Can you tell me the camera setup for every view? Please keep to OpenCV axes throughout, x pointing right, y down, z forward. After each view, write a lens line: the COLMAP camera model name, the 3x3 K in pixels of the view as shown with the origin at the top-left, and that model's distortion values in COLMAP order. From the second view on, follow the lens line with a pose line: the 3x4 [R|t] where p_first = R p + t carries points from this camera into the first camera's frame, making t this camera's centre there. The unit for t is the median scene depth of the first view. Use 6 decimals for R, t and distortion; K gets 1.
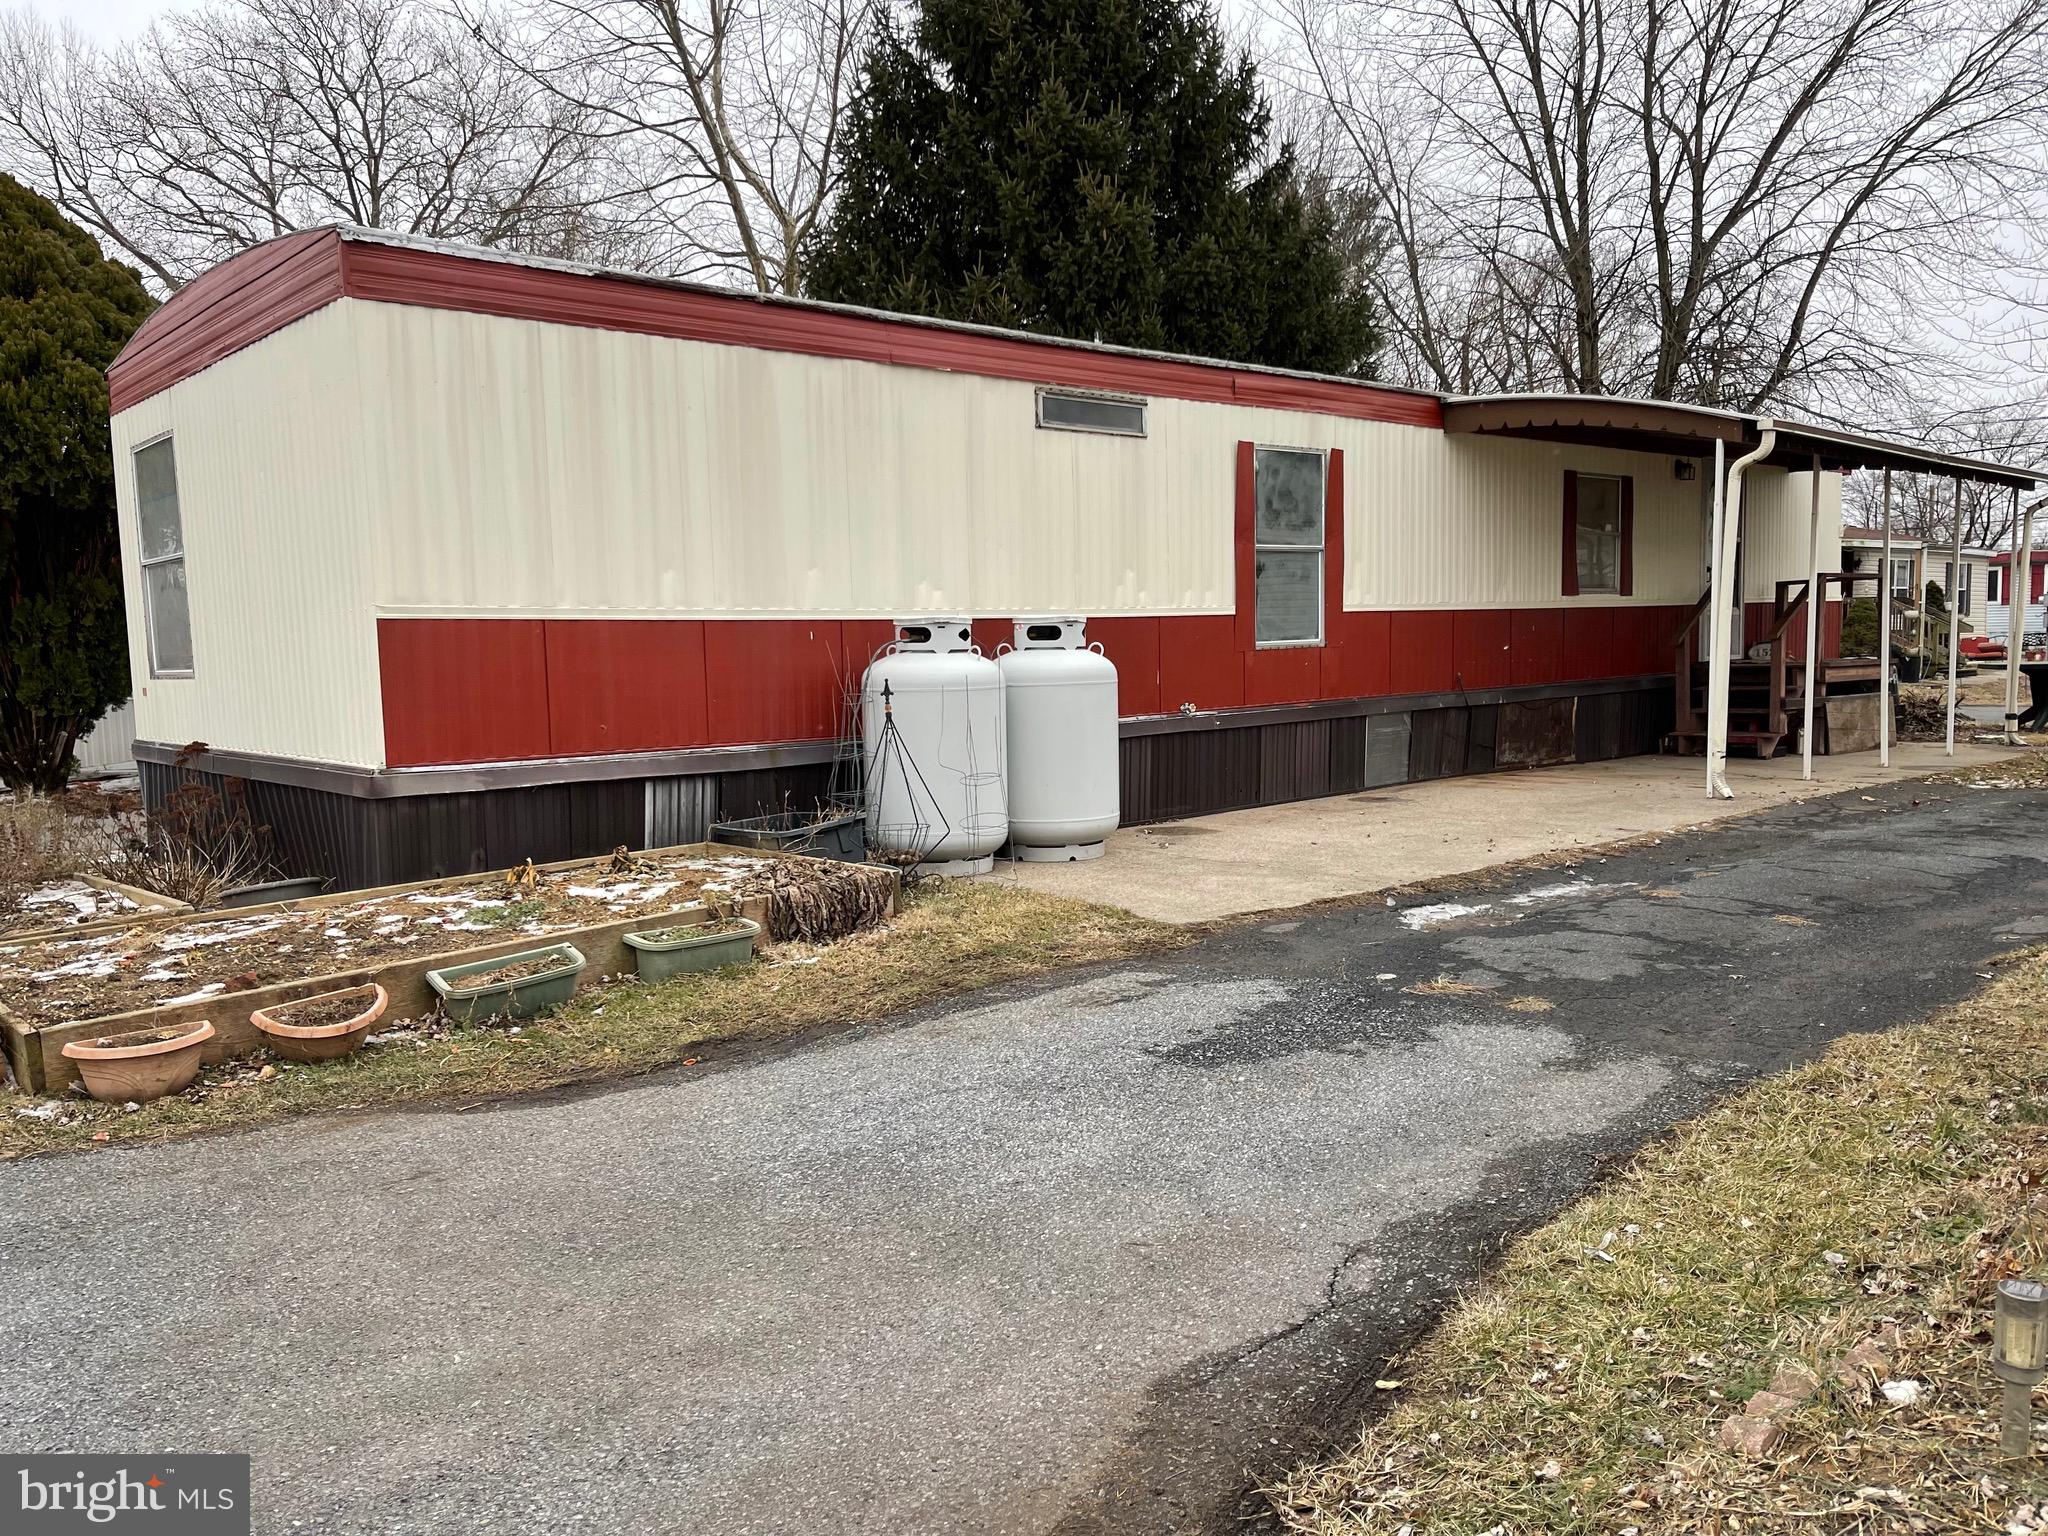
lens RADIAL K [[1555.8, 0, 1007.6], [0, 1555.8, 778.0], [0, 0, 1]] dist [0.049834, -0.065835]
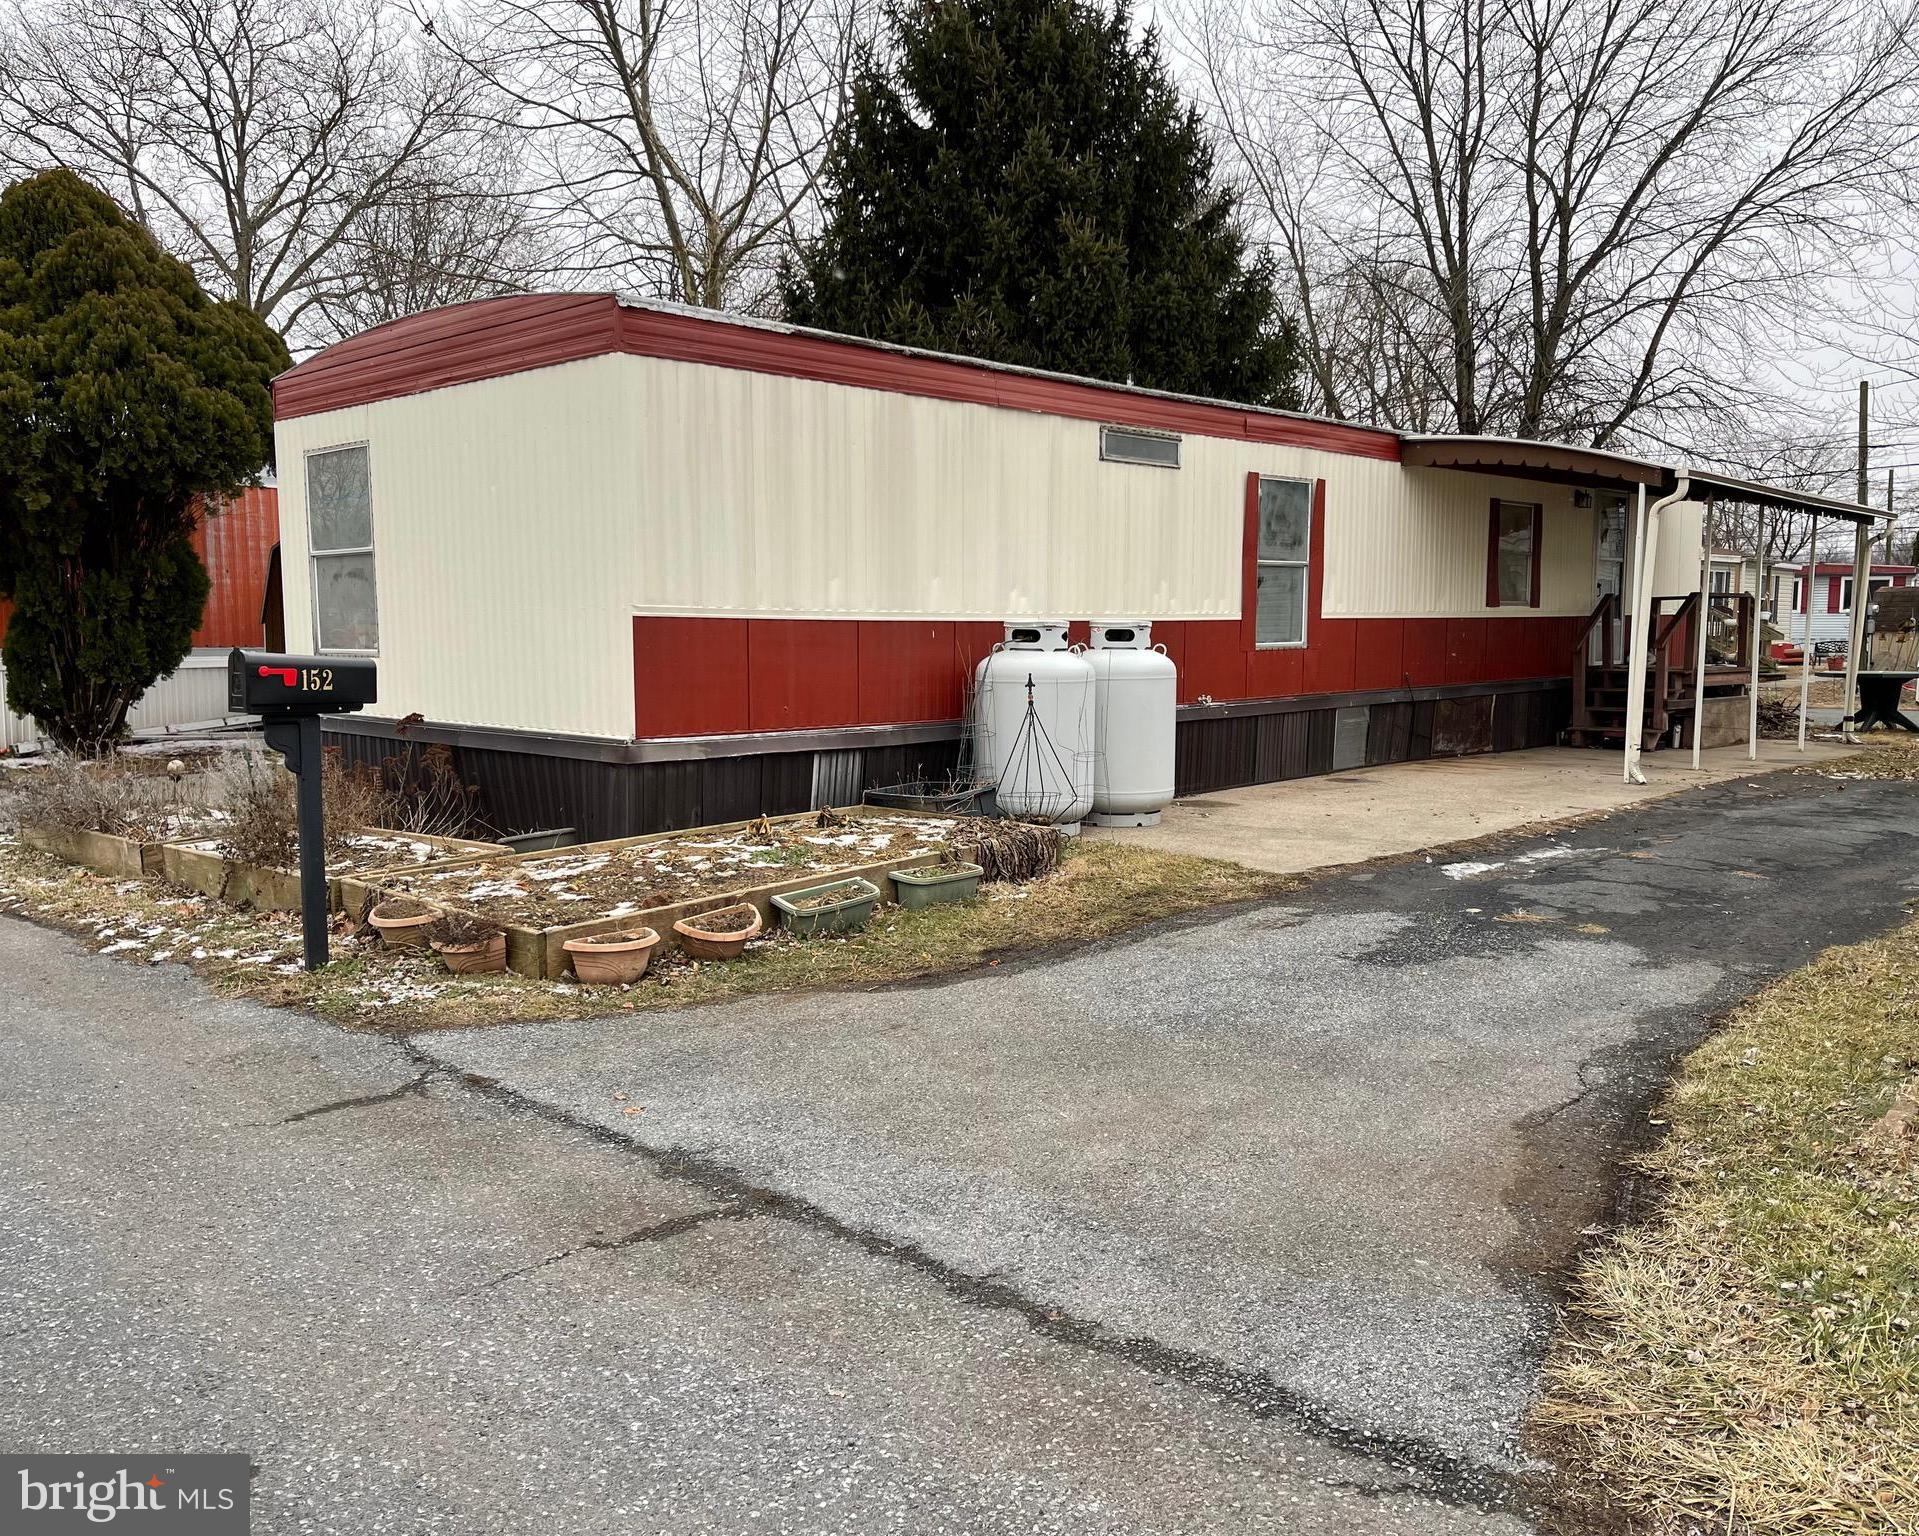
lens RADIAL K [[1562.3, 0, 956.9], [0, 1562.3, 767.6], [0, 0, 1]] dist [0.047731, -0.059785]
pose [[0.996298, 0.016421, 0.084379, -0.179540], [-0.016840, 0.999849, 0.004251, 0.004915], [-0.084296, -0.005656, 0.996425, -0.166647]]
